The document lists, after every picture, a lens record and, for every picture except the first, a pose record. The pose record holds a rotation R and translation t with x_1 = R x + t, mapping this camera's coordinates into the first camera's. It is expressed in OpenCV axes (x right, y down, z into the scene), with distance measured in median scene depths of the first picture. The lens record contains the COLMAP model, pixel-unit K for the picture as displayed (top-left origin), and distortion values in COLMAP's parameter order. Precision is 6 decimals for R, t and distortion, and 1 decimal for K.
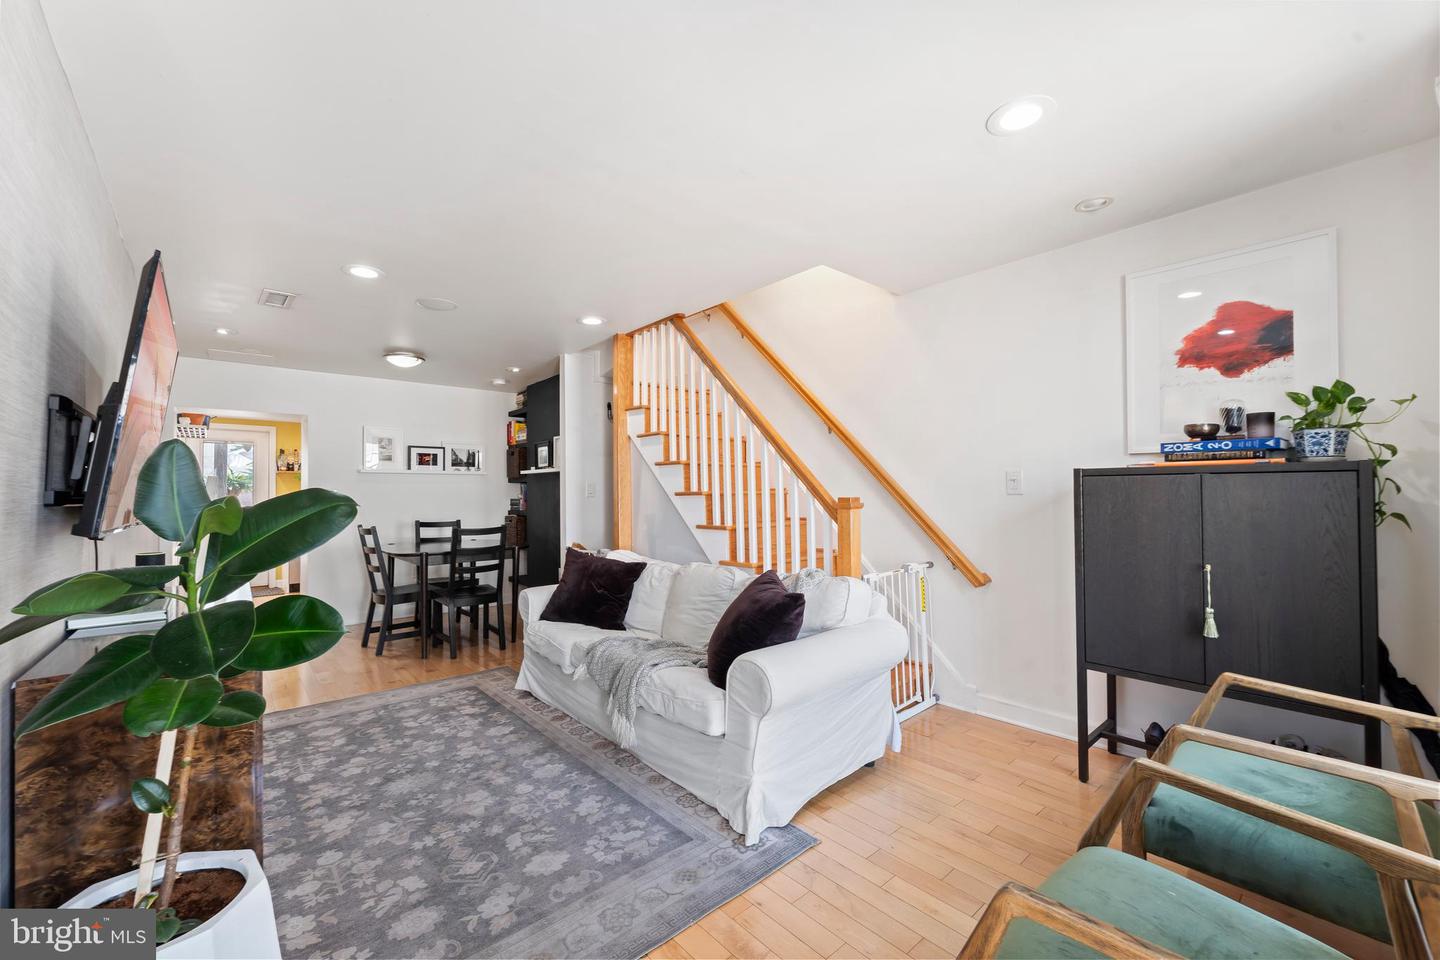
lens RADIAL K [[586.2, 0, 715.9], [0, 586.2, 485.2], [0, 0, 1]] dist [0.004257, -0.000991]
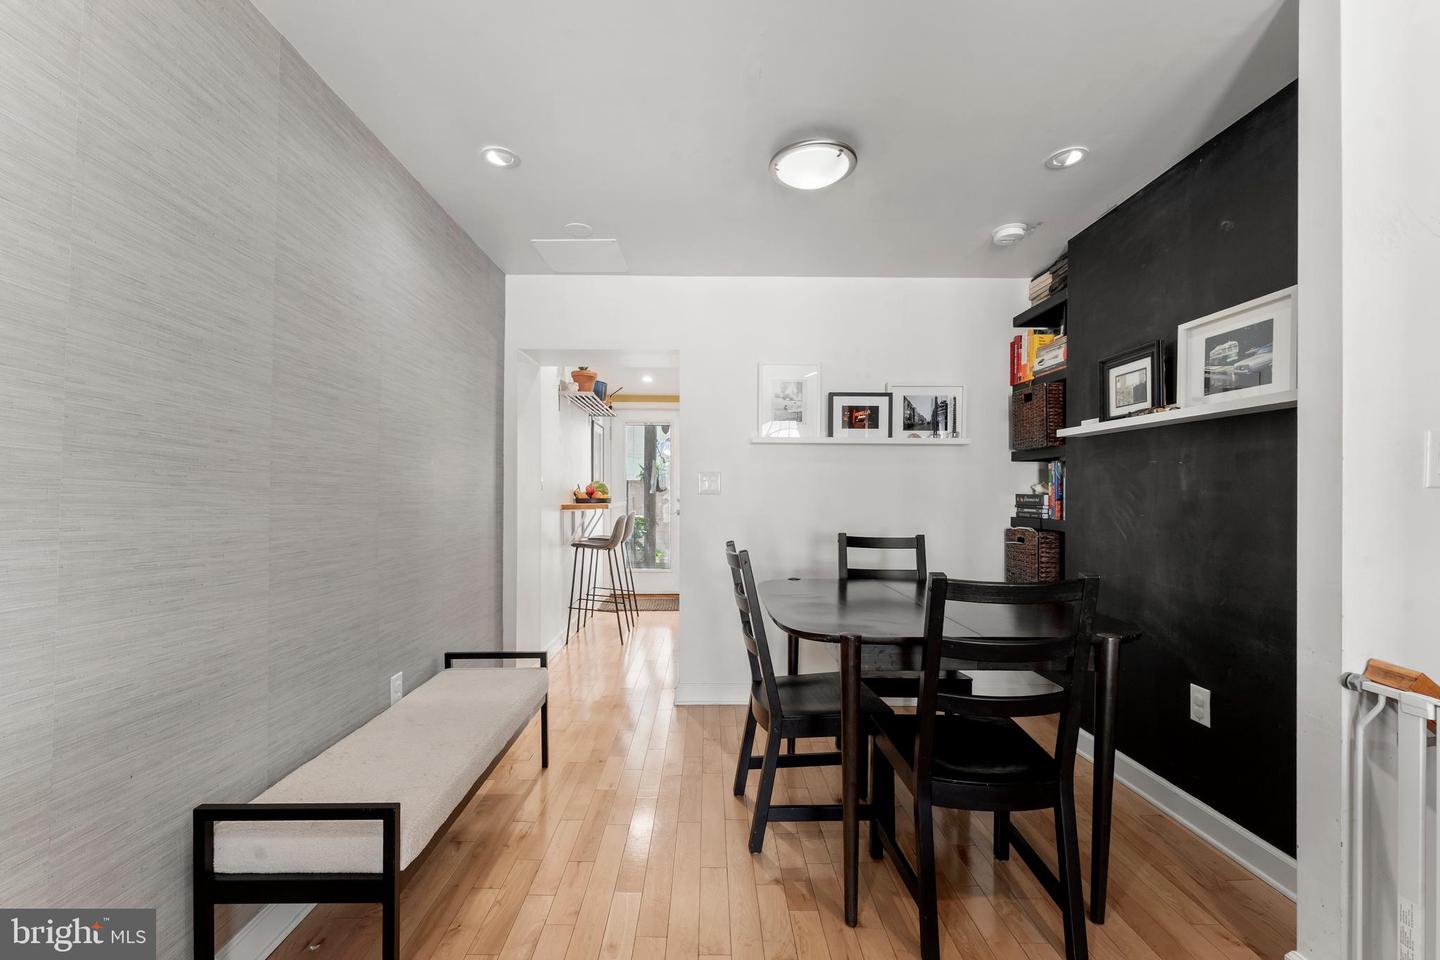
lens RADIAL K [[586.2, 0, 718.2], [0, 586.2, 491.1], [0, 0, 1]] dist [0.004257, -0.000991]
pose [[0.766968, 0.008838, -0.641625, -0.248500], [-0.002196, 0.999935, 0.011149, 0.017398], [0.641682, -0.007142, 0.766938, 0.506931]]
